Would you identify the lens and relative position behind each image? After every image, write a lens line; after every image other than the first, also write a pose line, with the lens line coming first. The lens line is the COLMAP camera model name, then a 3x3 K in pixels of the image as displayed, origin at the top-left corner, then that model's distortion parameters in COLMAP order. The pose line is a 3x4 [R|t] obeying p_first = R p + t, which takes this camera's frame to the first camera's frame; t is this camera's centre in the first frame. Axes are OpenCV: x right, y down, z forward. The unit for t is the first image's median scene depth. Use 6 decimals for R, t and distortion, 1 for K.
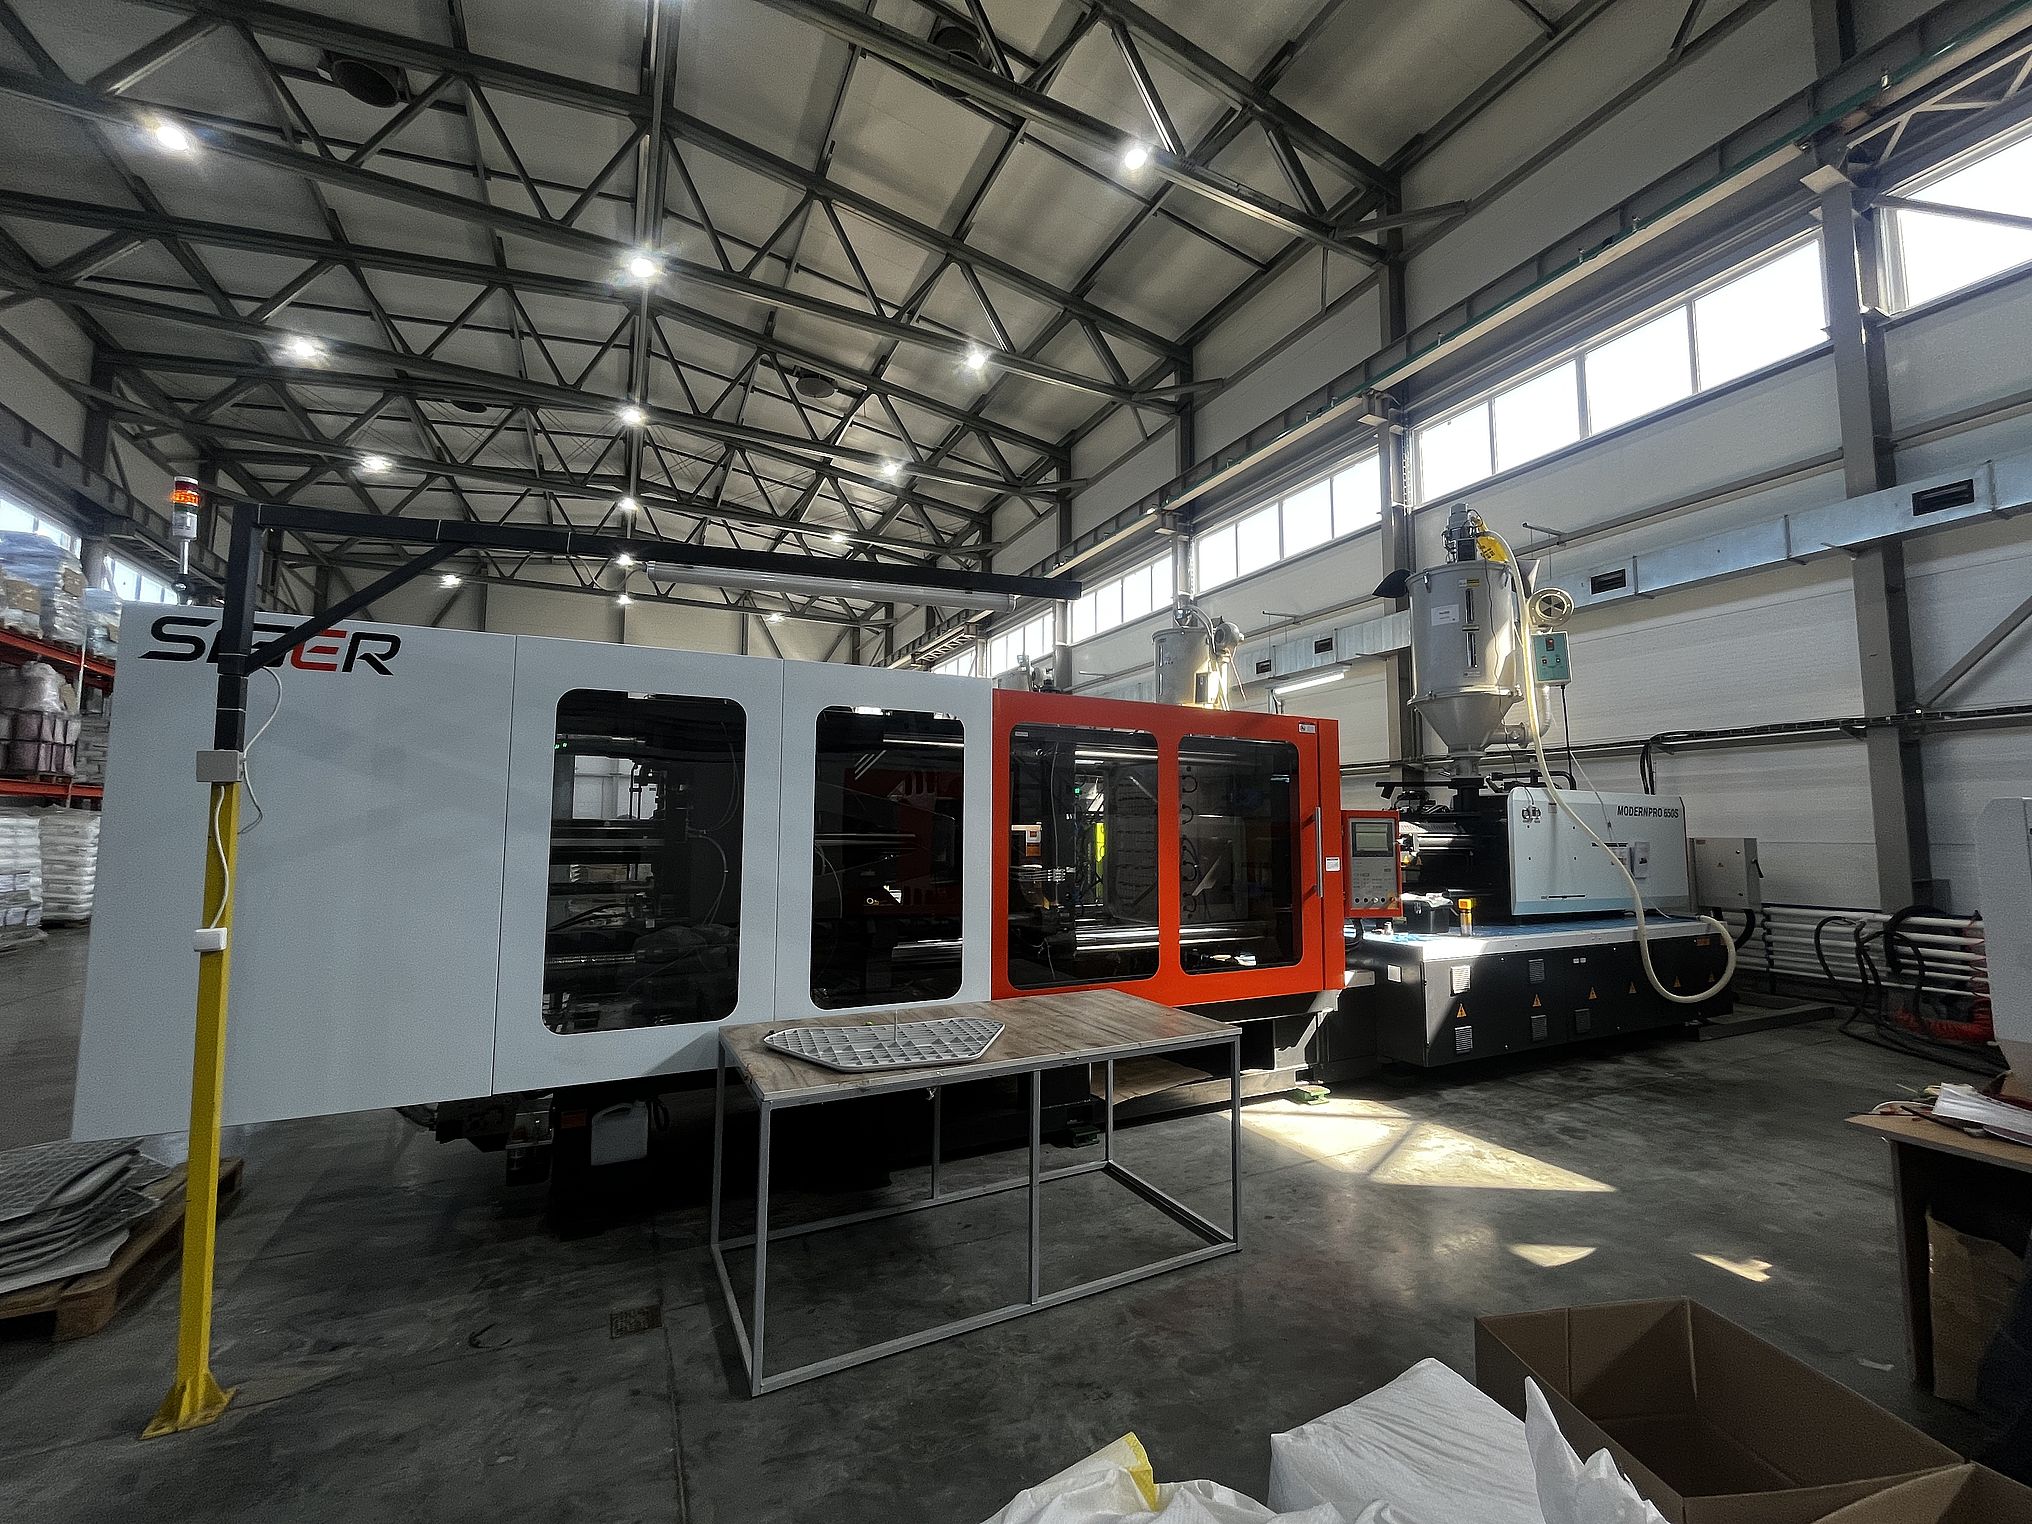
lens RADIAL K [[822.0, 0, 1021.8], [0, 822.0, 764.4], [0, 0, 1]] dist [-0.002768, -0.000468]
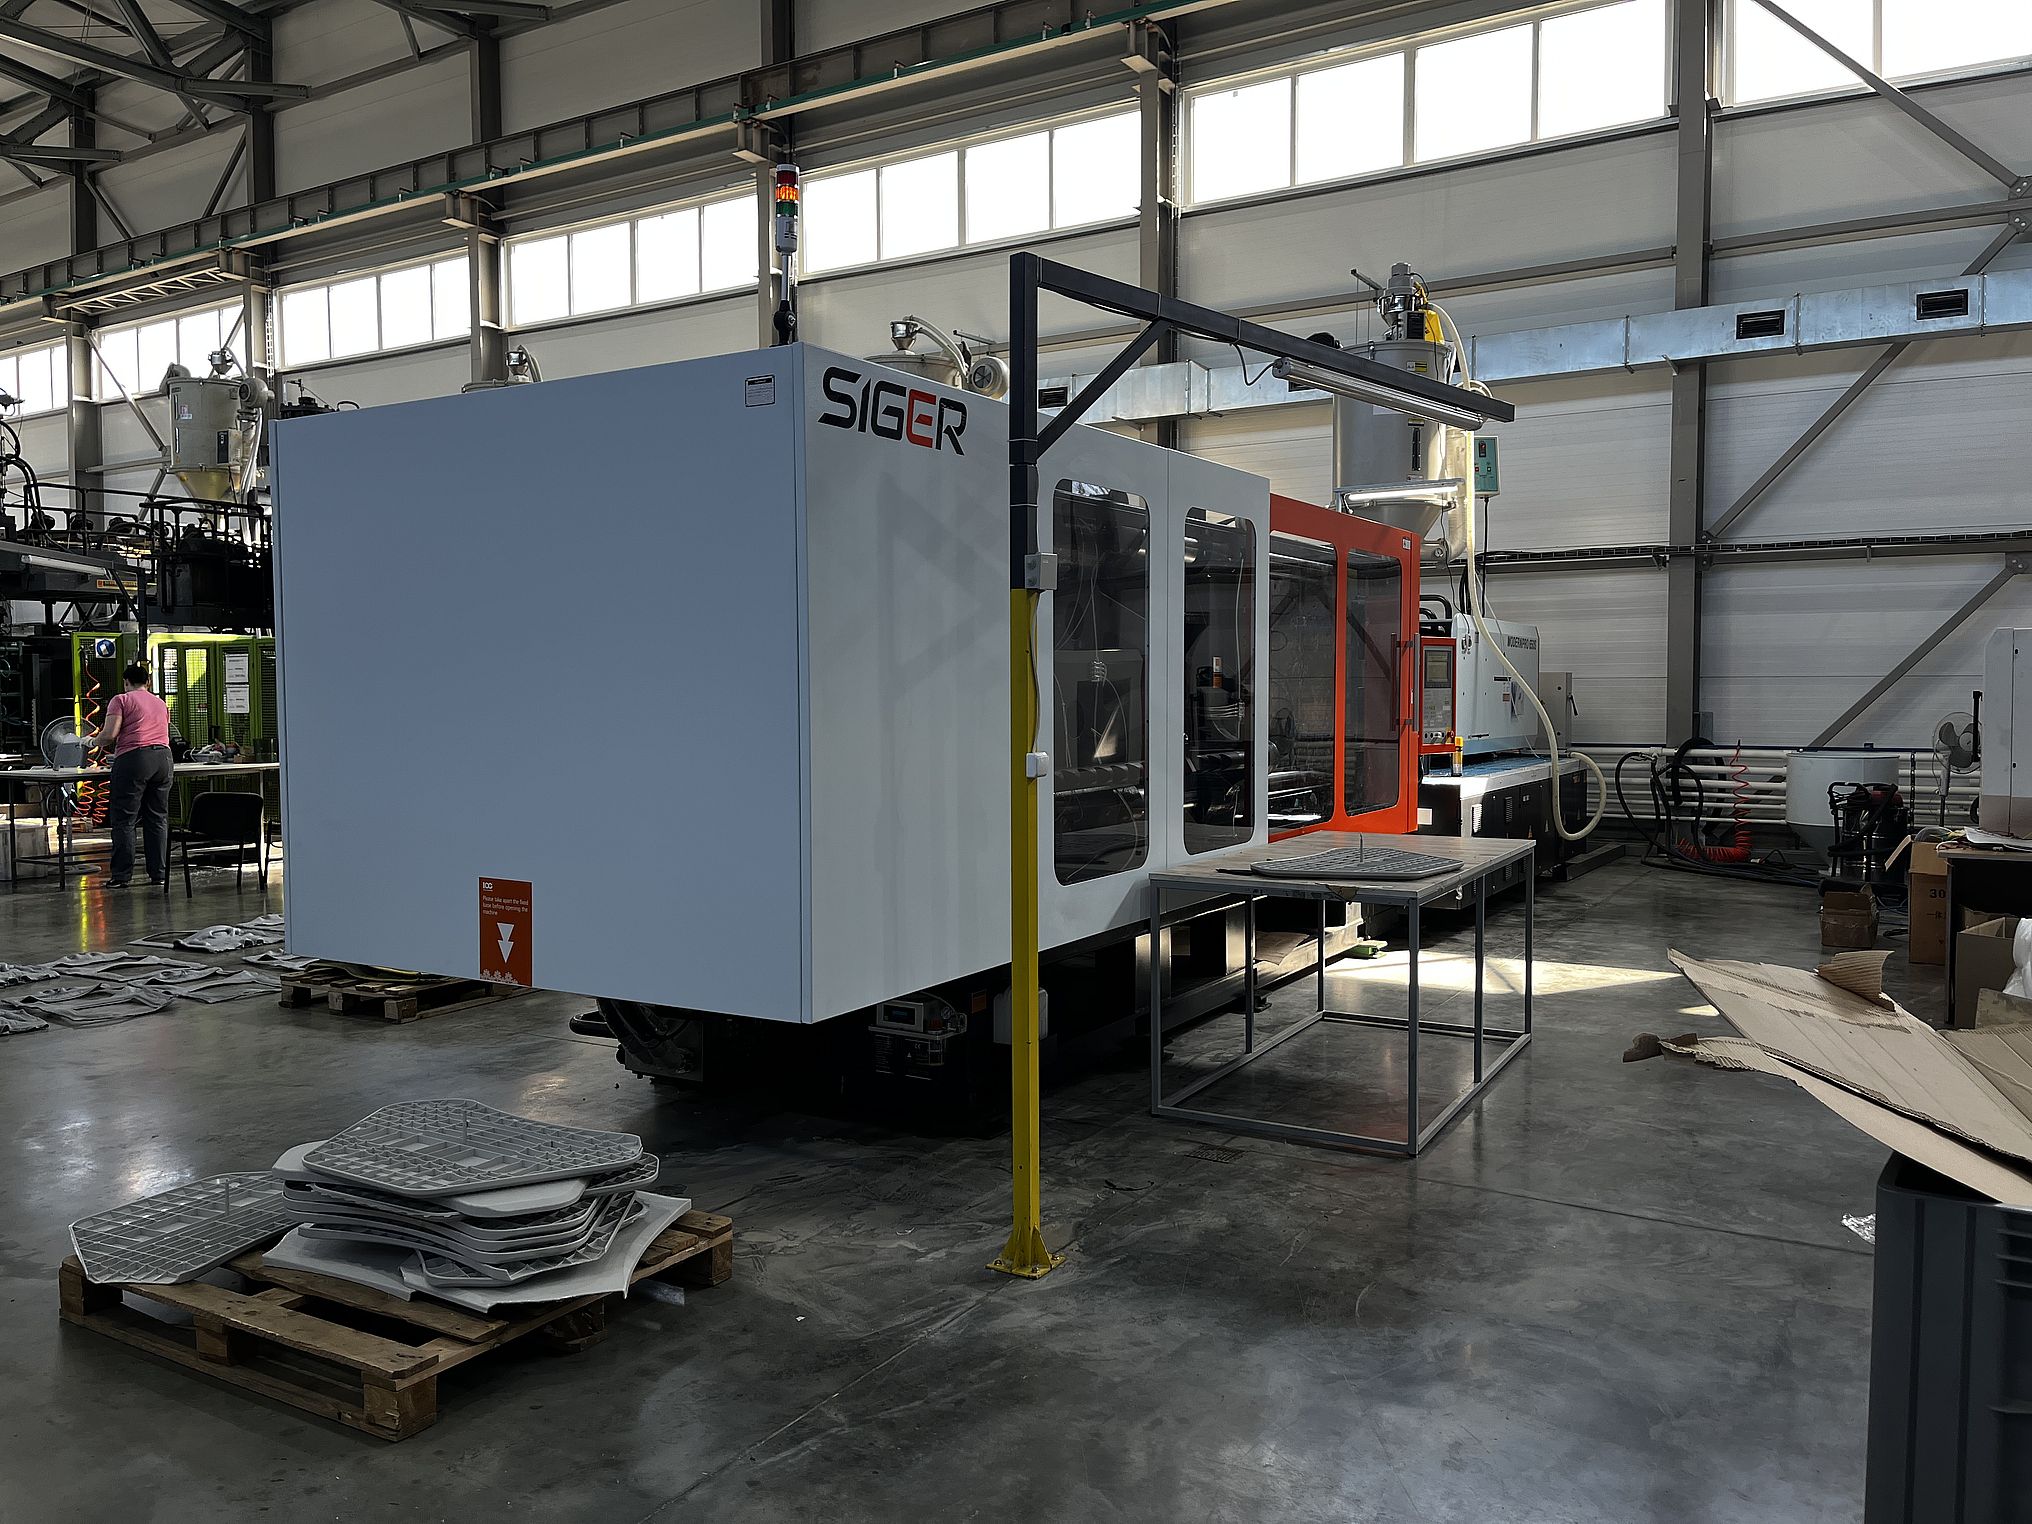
lens RADIAL K [[1528.7, 0, 1012.6], [0, 1528.7, 761.9], [0, 0, 1]] dist [0.023044, -0.005749]
pose [[0.844095, -0.035747, 0.535000, -0.631355], [-0.034970, 0.991981, 0.121456, 0.002455], [-0.535051, -0.121229, 0.836076, -0.128859]]
